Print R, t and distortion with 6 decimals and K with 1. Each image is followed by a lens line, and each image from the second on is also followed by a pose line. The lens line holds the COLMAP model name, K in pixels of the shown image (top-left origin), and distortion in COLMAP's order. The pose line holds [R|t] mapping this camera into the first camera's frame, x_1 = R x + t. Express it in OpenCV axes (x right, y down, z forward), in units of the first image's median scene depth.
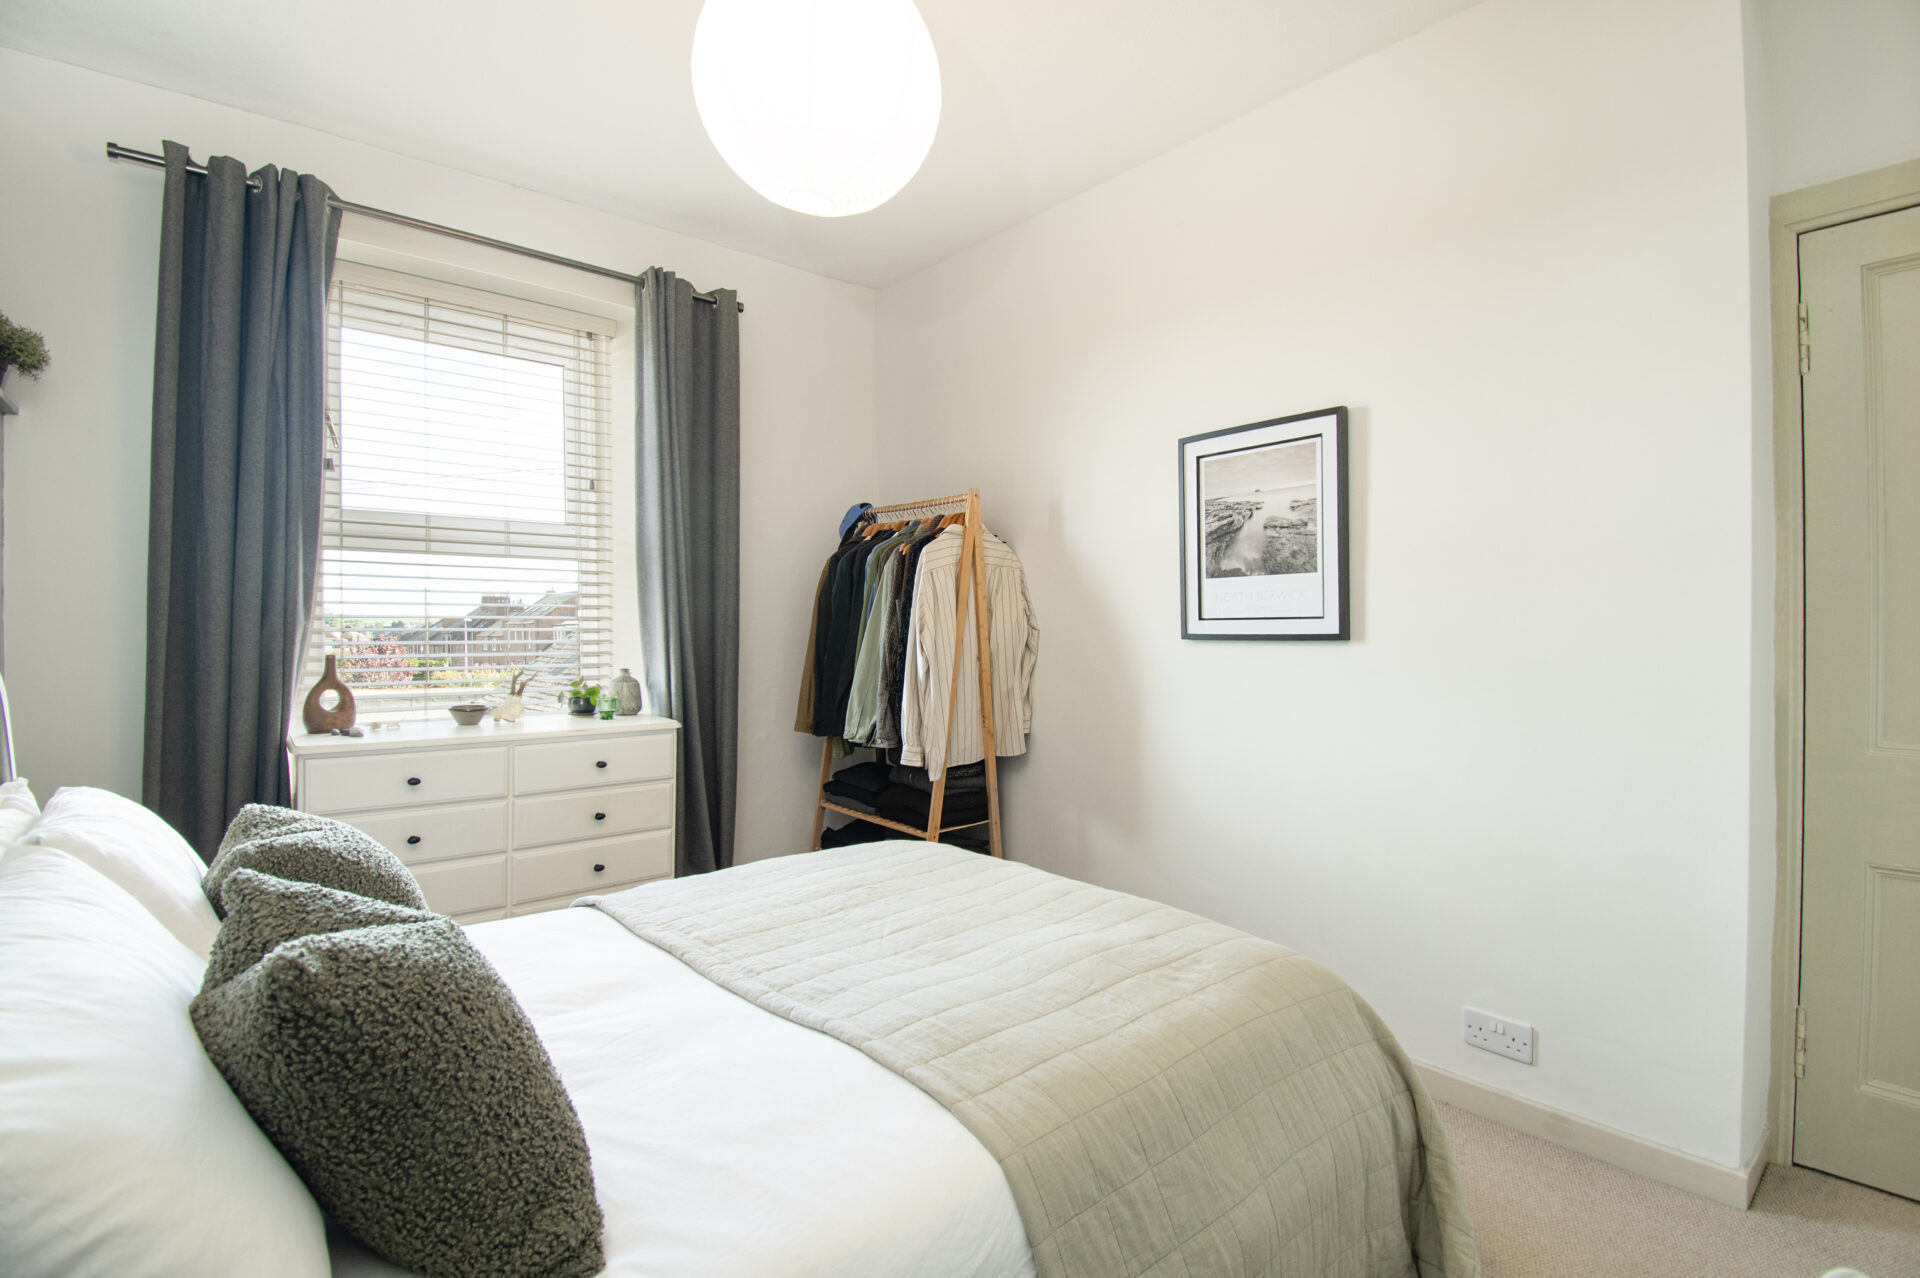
lens RADIAL K [[867.9, 0, 961.4], [0, 867.9, 630.4], [0, 0, 1]] dist [-0.000017, -0.000183]
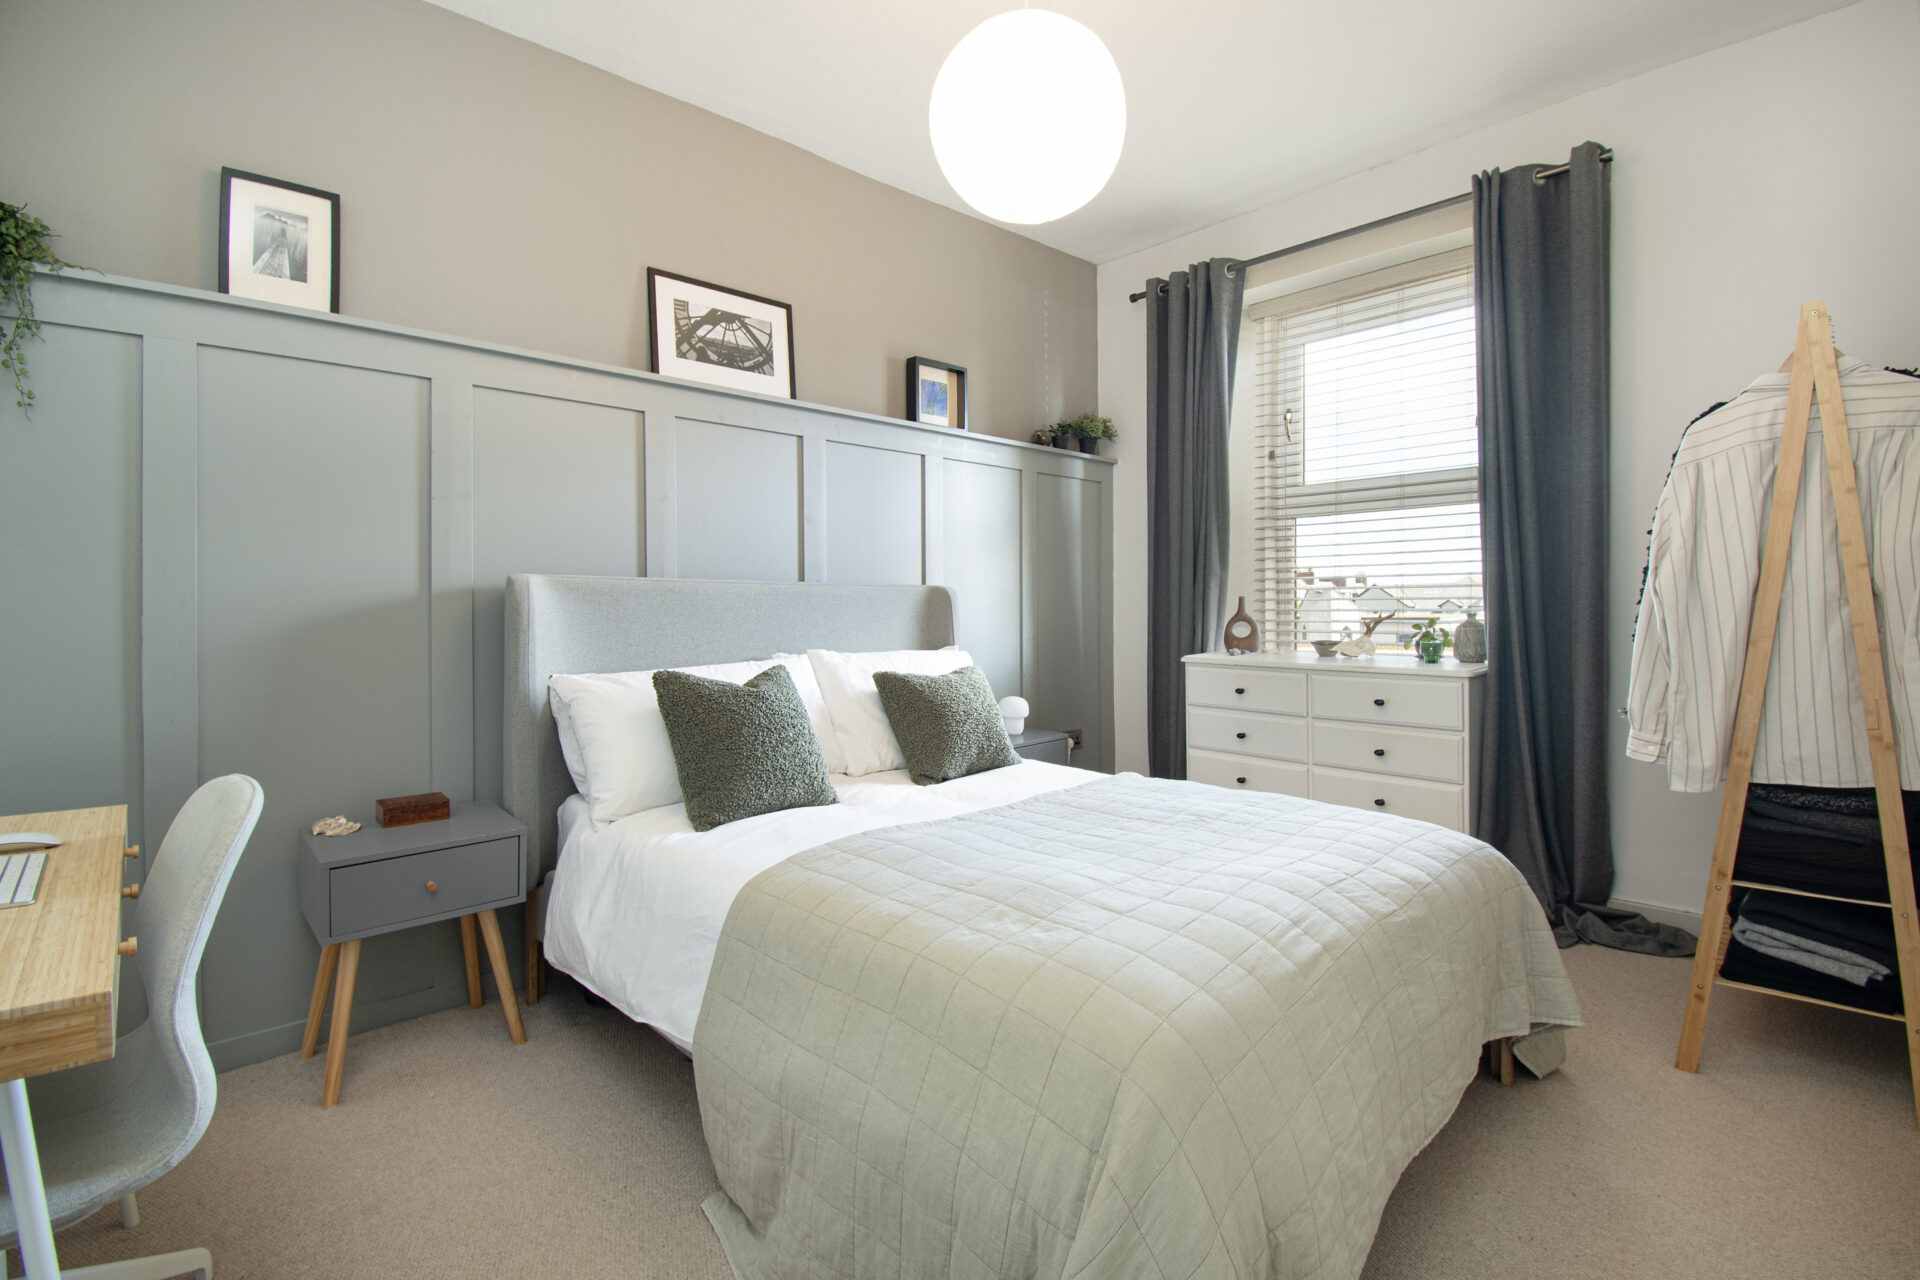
lens RADIAL K [[867.9, 0, 972.8], [0, 867.9, 593.3], [0, 0, 1]] dist [-0.000017, -0.000183]
pose [[0.085666, -0.007112, -0.996299, 0.595553], [0.009589, 0.999934, -0.006313, 0.028559], [0.996278, -0.009012, 0.085728, 0.452956]]
